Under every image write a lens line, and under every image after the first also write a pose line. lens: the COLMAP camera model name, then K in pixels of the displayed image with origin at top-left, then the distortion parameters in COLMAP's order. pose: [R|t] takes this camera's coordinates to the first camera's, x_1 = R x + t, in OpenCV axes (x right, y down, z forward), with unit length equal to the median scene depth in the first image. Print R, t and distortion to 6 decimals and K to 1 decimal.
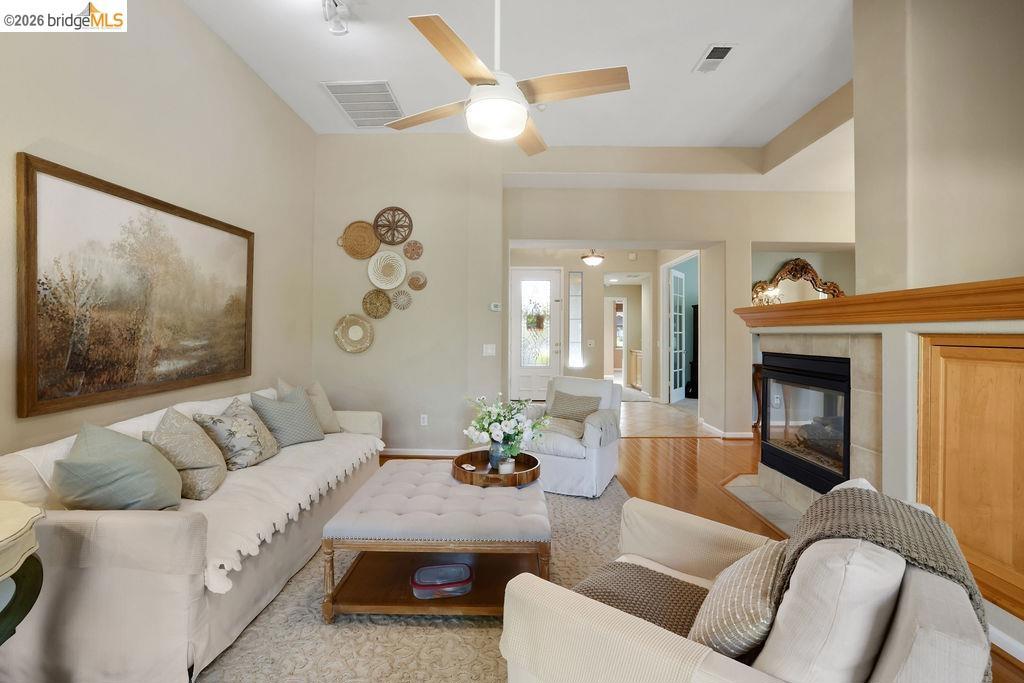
lens RADIAL K [[445.7, 0, 513.2], [0, 445.7, 334.3], [0, 0, 1]] dist [-0.021551, 0.000939]
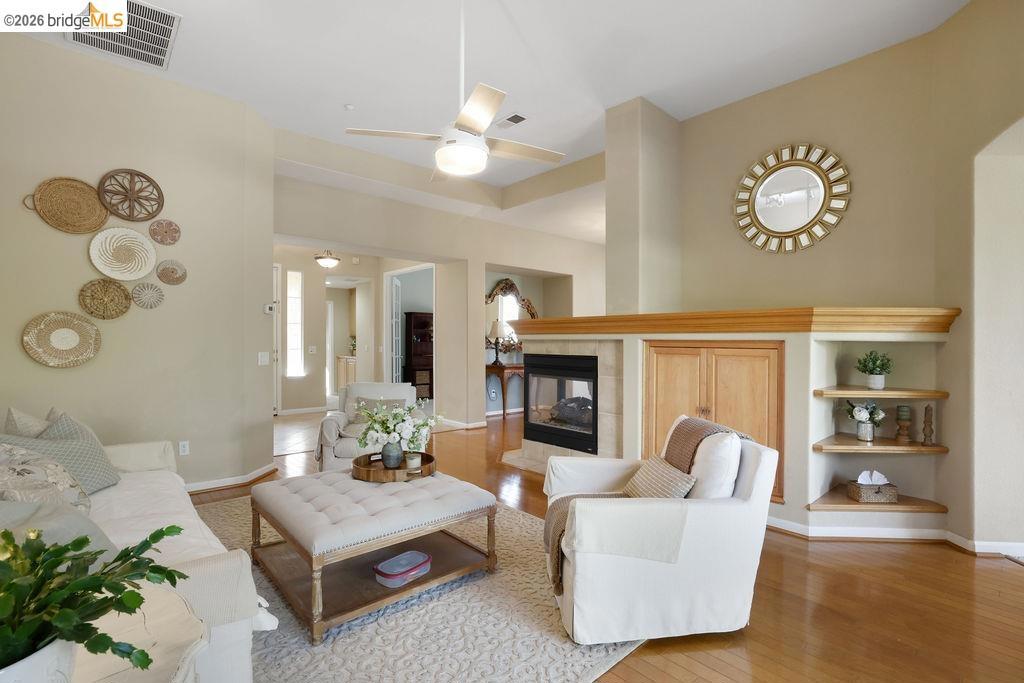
lens RADIAL K [[476.2, 0, 507.4], [0, 476.2, 345.7], [0, 0, 1]] dist [-0.002824, 0.000742]
pose [[0.751729, -0.009082, 0.659410, -0.325156], [0.000879, 0.999918, 0.012770, -0.001632], [-0.659472, -0.009020, 0.751675, -0.016770]]
